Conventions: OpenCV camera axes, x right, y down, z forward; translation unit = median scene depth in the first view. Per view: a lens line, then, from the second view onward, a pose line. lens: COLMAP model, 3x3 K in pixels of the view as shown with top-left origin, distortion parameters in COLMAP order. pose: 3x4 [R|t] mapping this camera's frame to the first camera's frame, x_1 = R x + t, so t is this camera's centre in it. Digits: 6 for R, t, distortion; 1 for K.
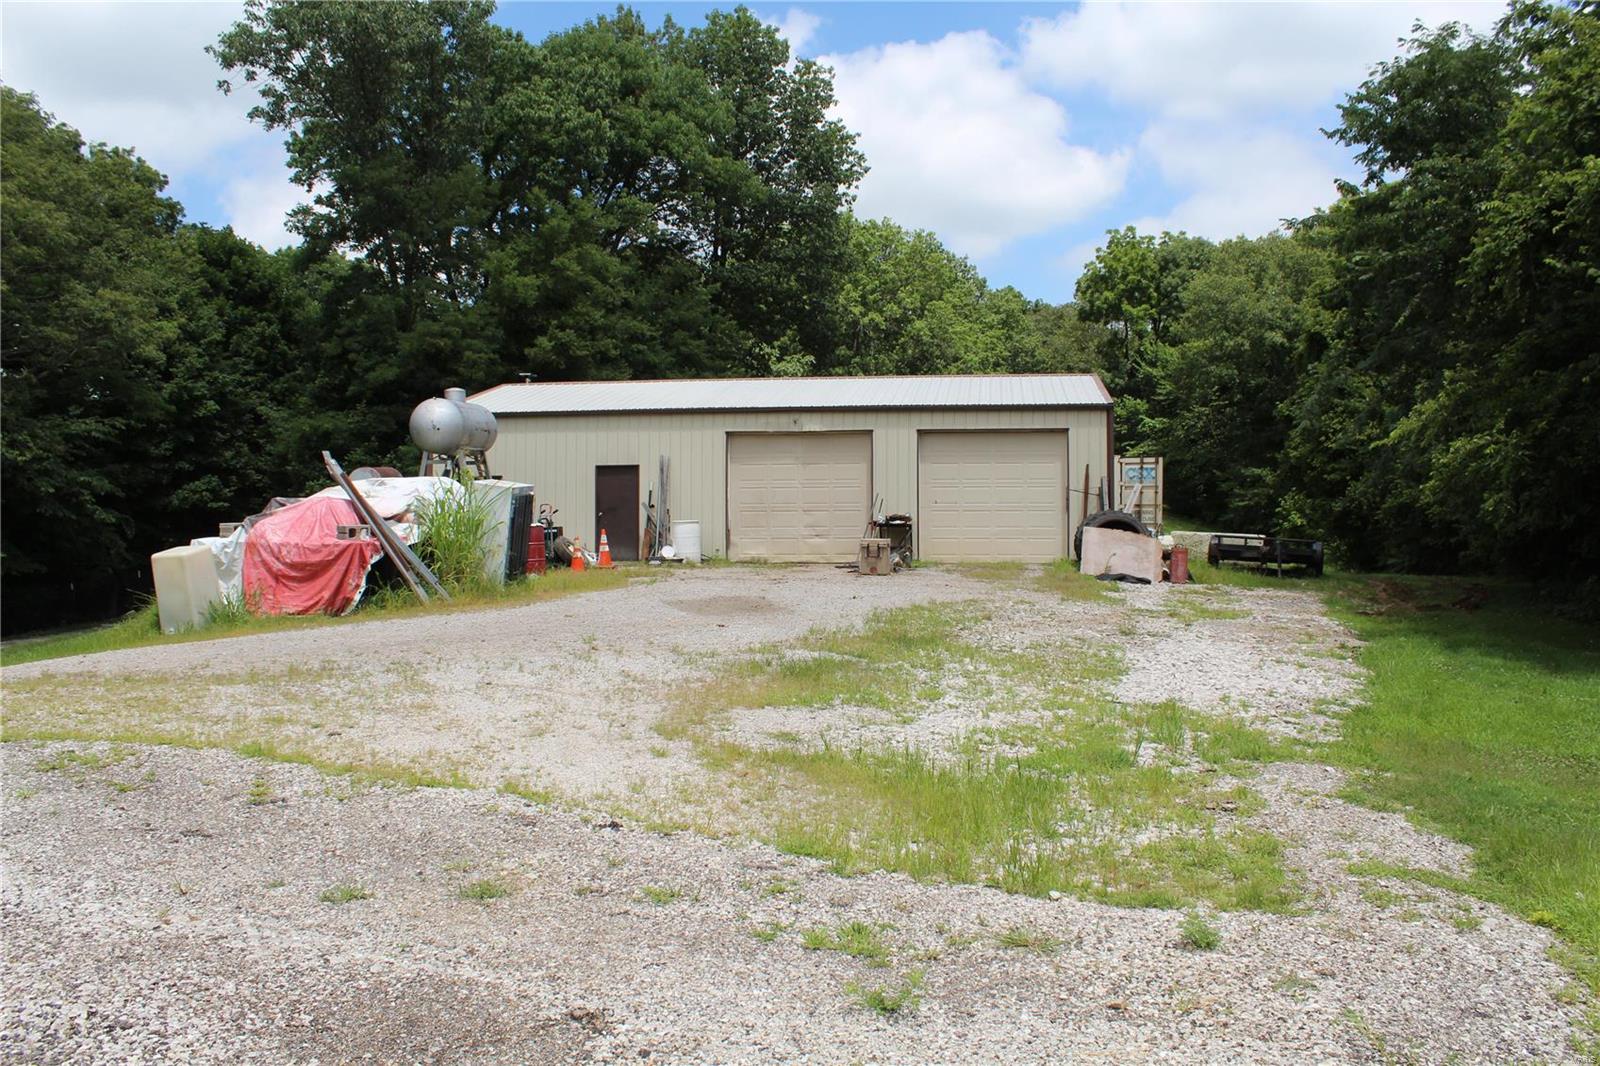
lens RADIAL K [[1340.7, 0, 800.0], [0, 1340.7, 533.0], [0, 0, 1]] dist [-0.192674, 0.181574]
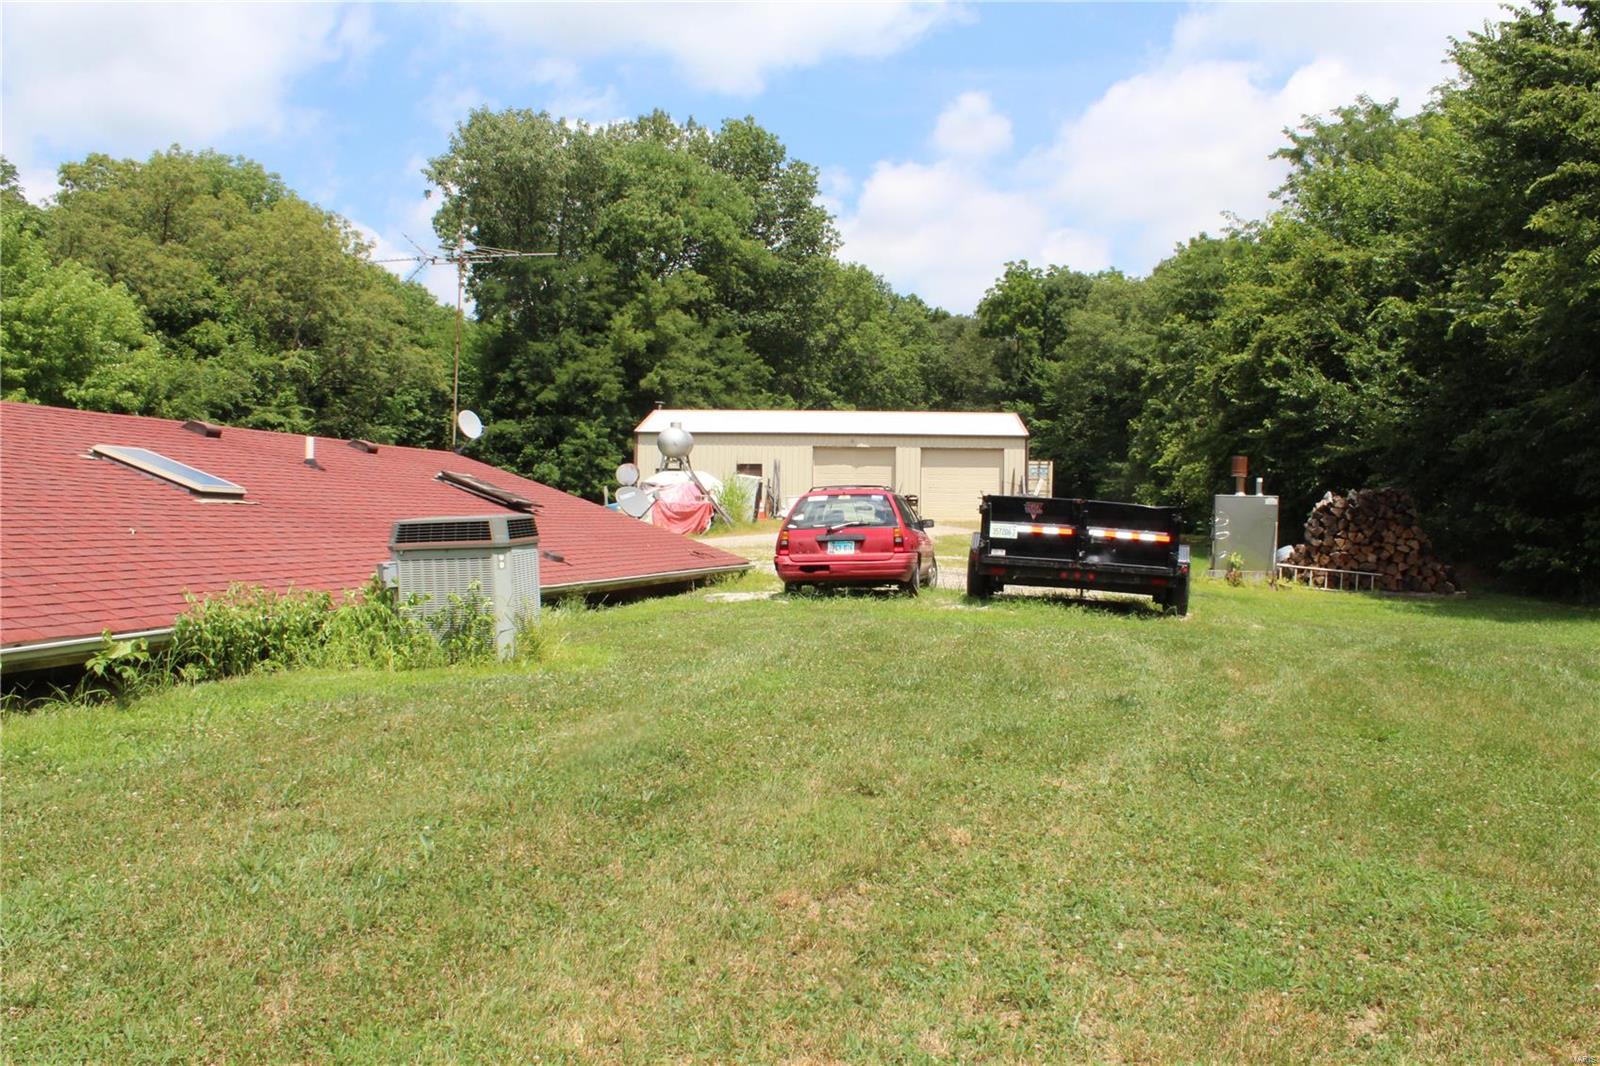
lens RADIAL K [[1340.7, 0, 800.0], [0, 1340.7, 533.0], [0, 0, 1]] dist [-0.192674, 0.181574]
pose [[0.995854, 0.012214, 0.090143, -0.111838], [-0.013585, 0.999801, 0.014611, 0.006662], [-0.089947, -0.015775, 0.995822, -0.372497]]
